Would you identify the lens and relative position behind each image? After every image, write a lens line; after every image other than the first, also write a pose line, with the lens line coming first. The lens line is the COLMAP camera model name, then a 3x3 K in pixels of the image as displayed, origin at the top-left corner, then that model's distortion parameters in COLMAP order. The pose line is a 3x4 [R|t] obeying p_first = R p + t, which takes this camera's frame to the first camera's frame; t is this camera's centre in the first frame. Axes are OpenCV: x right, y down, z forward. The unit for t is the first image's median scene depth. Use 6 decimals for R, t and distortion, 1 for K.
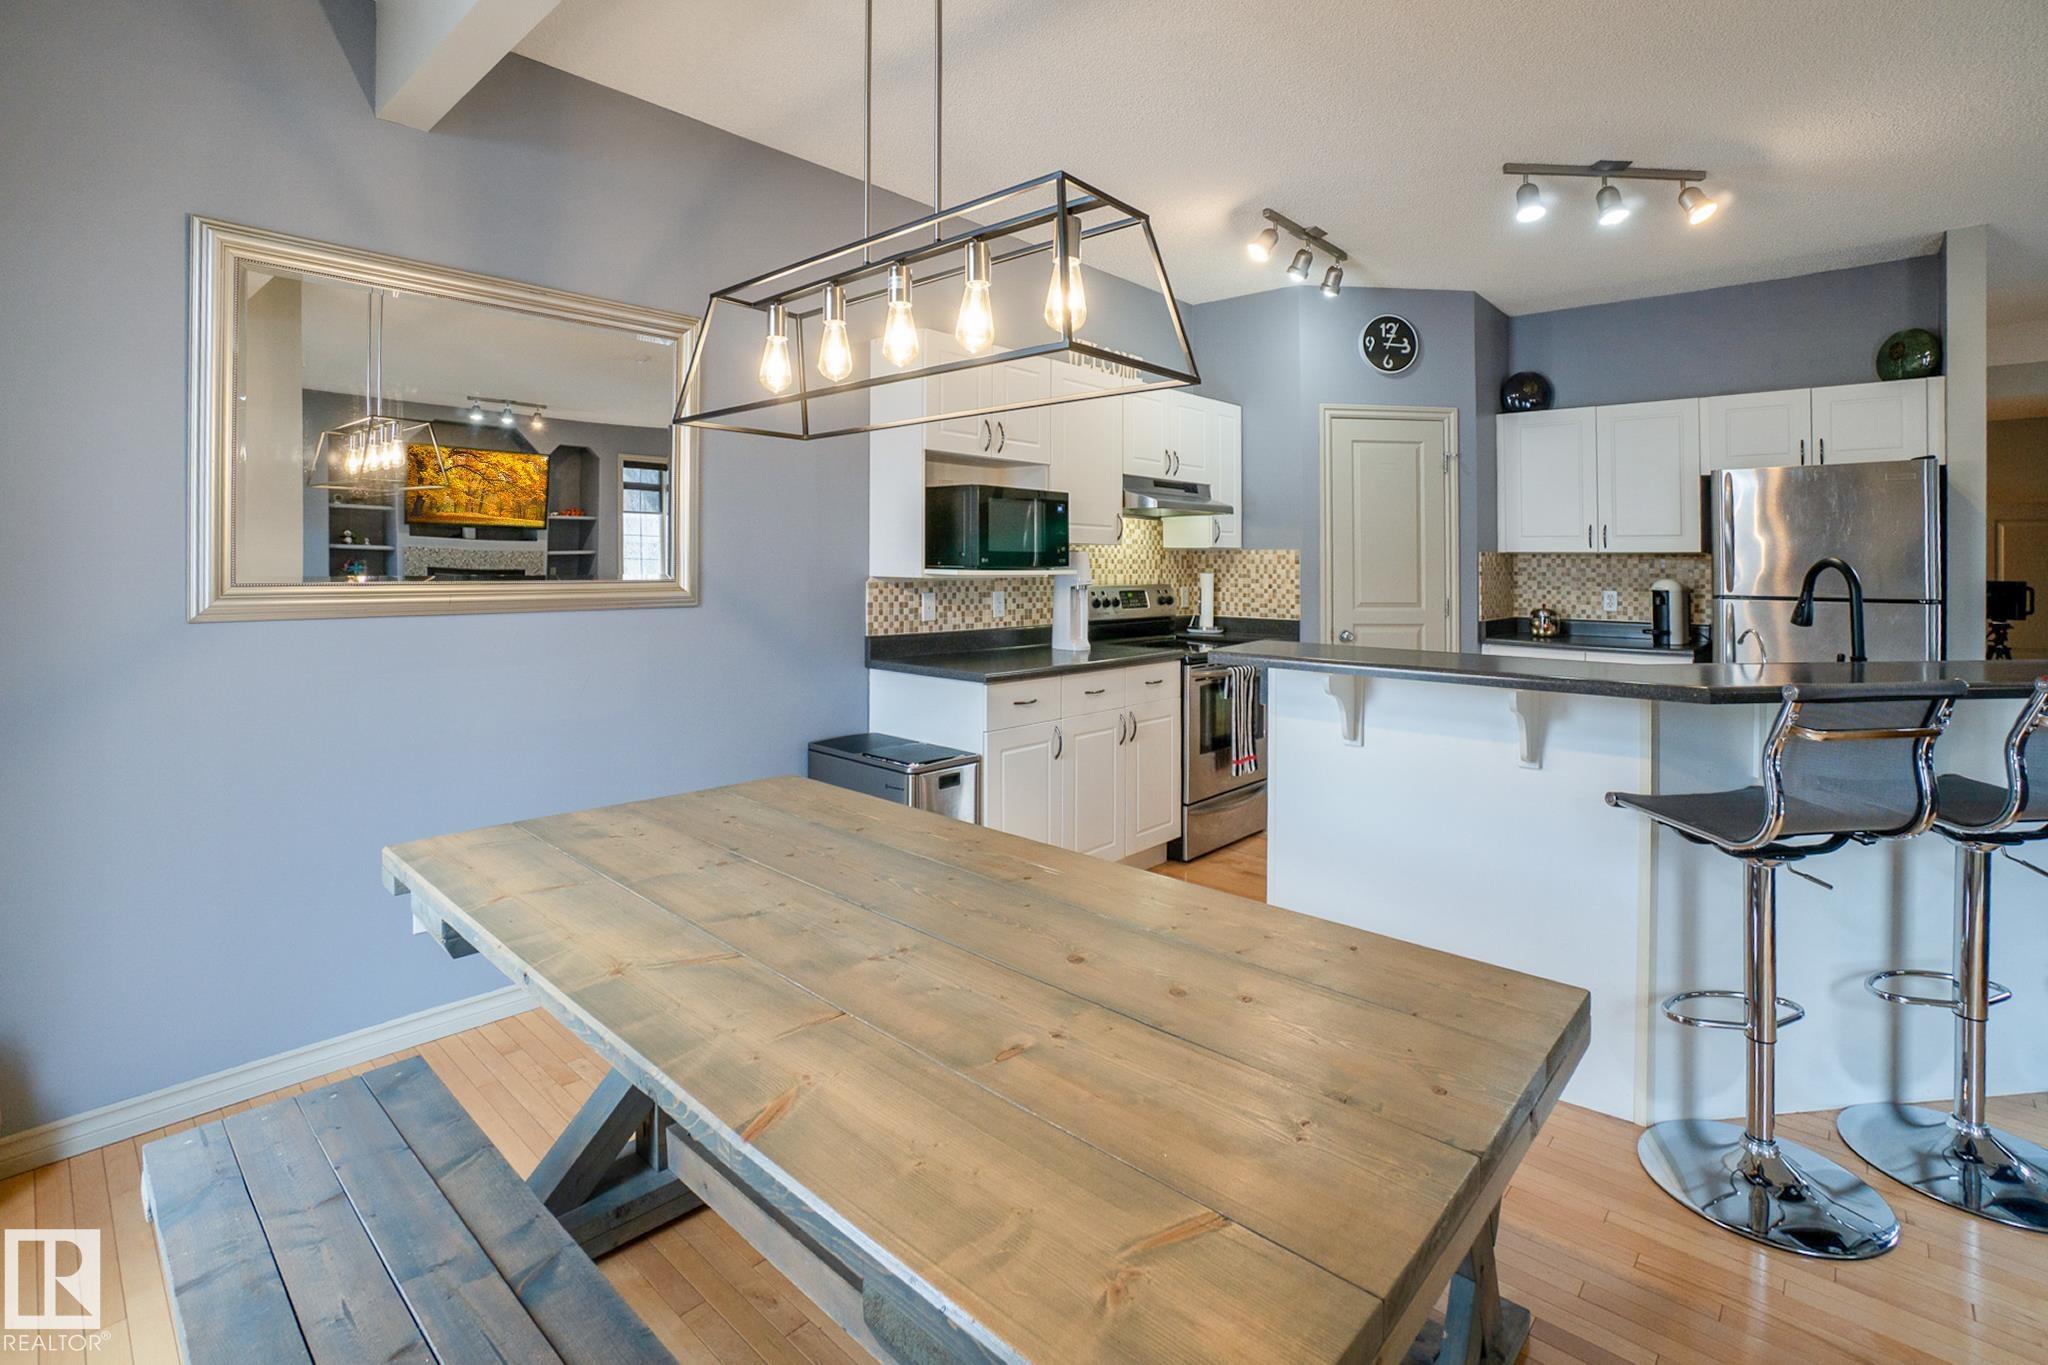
lens RADIAL K [[941.8, 0, 1022.8], [0, 941.8, 624.8], [0, 0, 1]] dist [-0.026344, 0.013135]
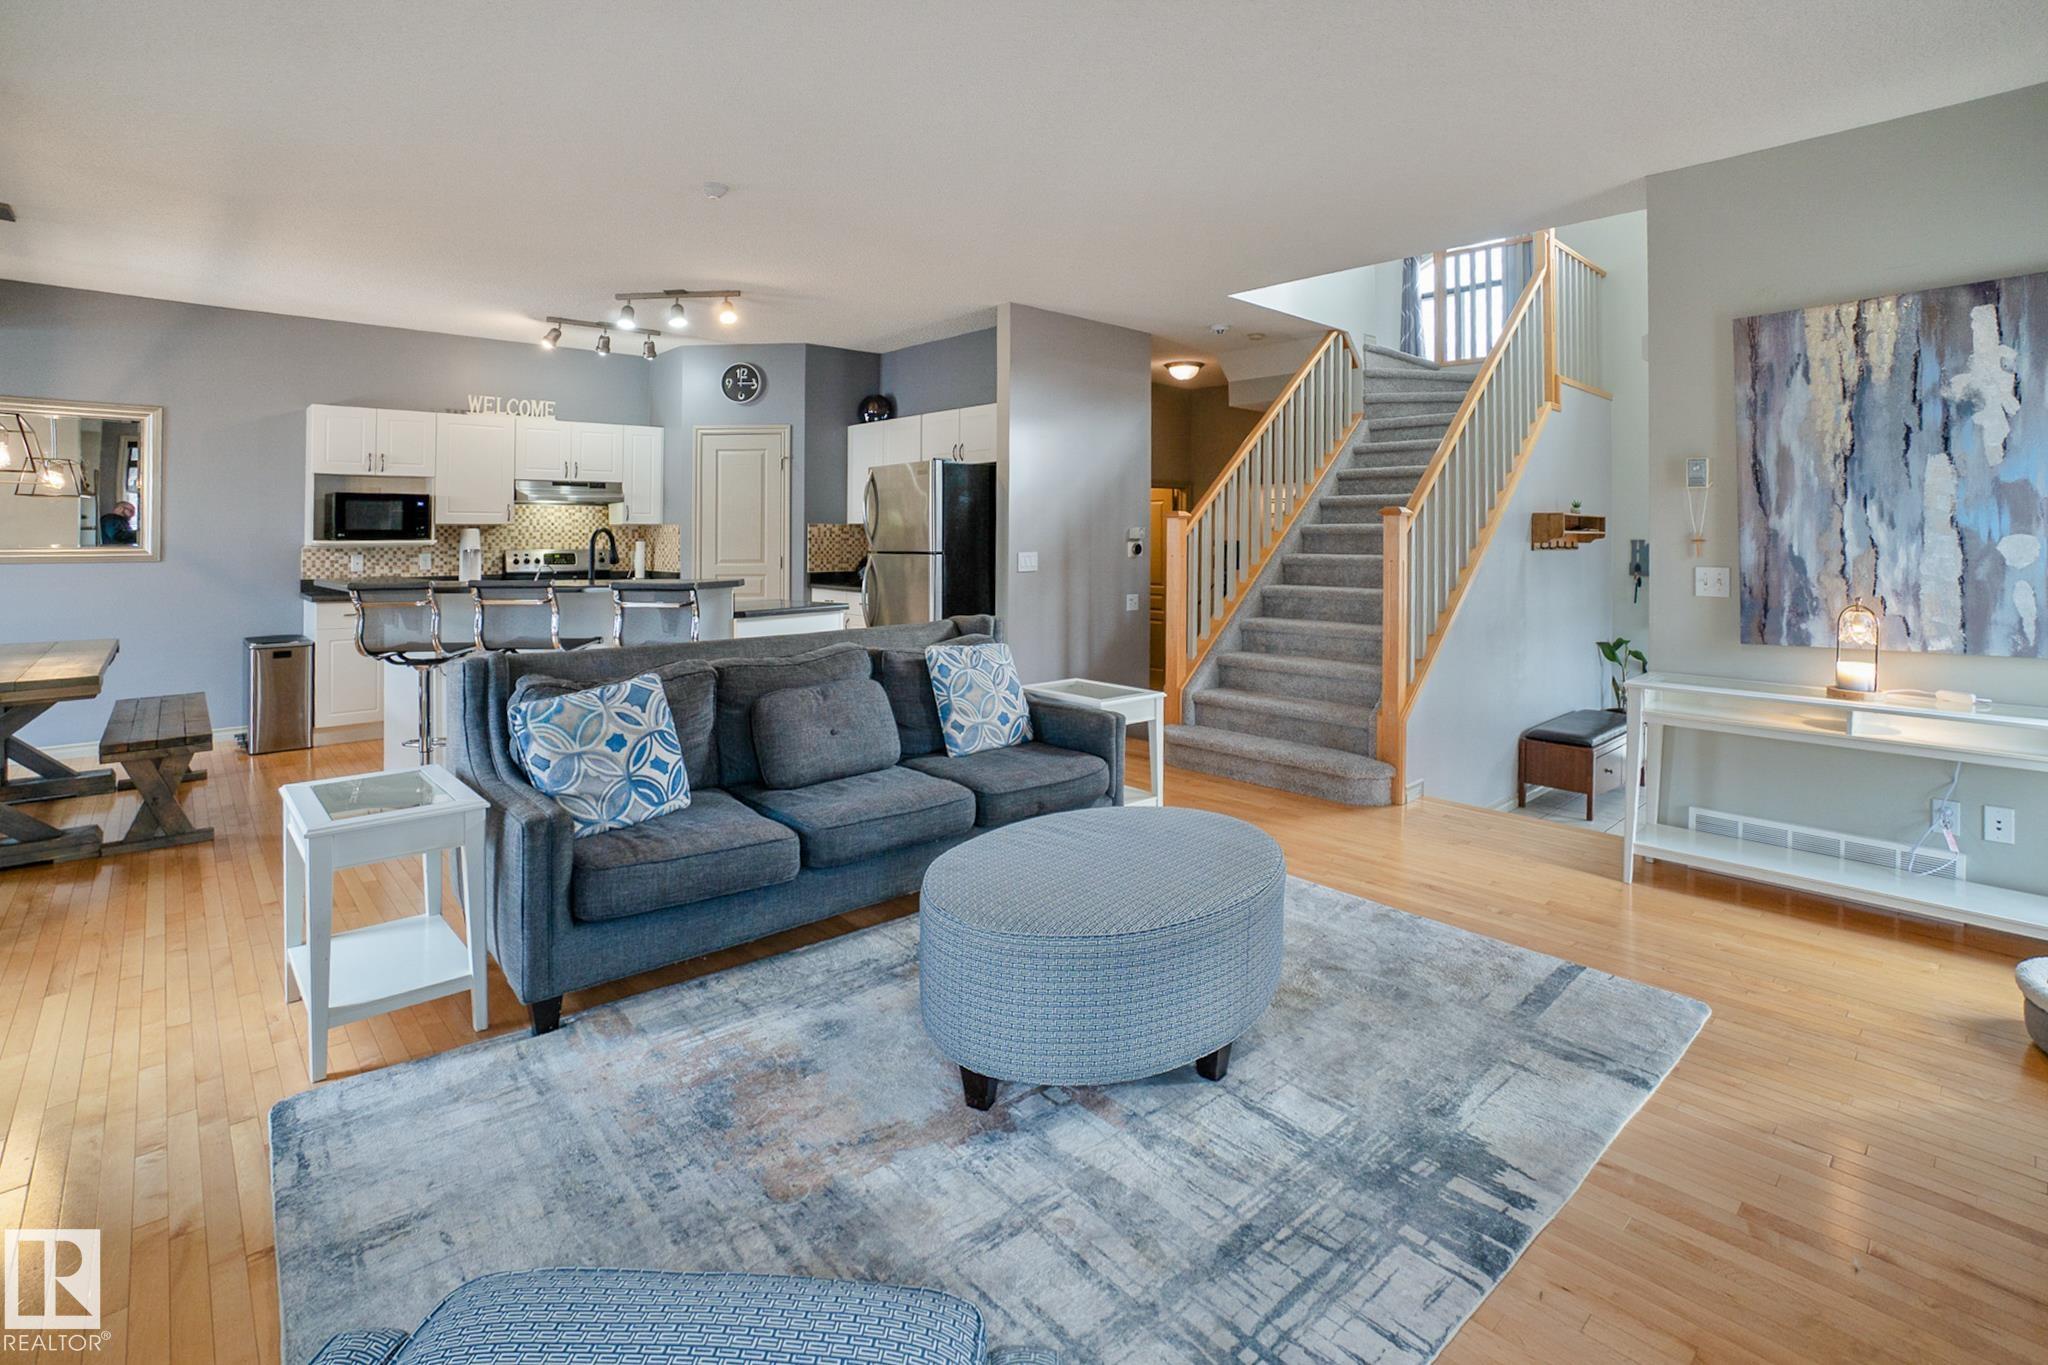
lens RADIAL K [[941.8, 0, 1022.8], [0, 941.8, 624.8], [0, 0, 1]] dist [-0.026344, 0.013135]
pose [[0.994125, -0.003888, -0.108167, 1.214768], [0.006819, 0.999619, 0.026740, 0.053052], [0.108022, -0.027321, 0.993773, -0.522701]]
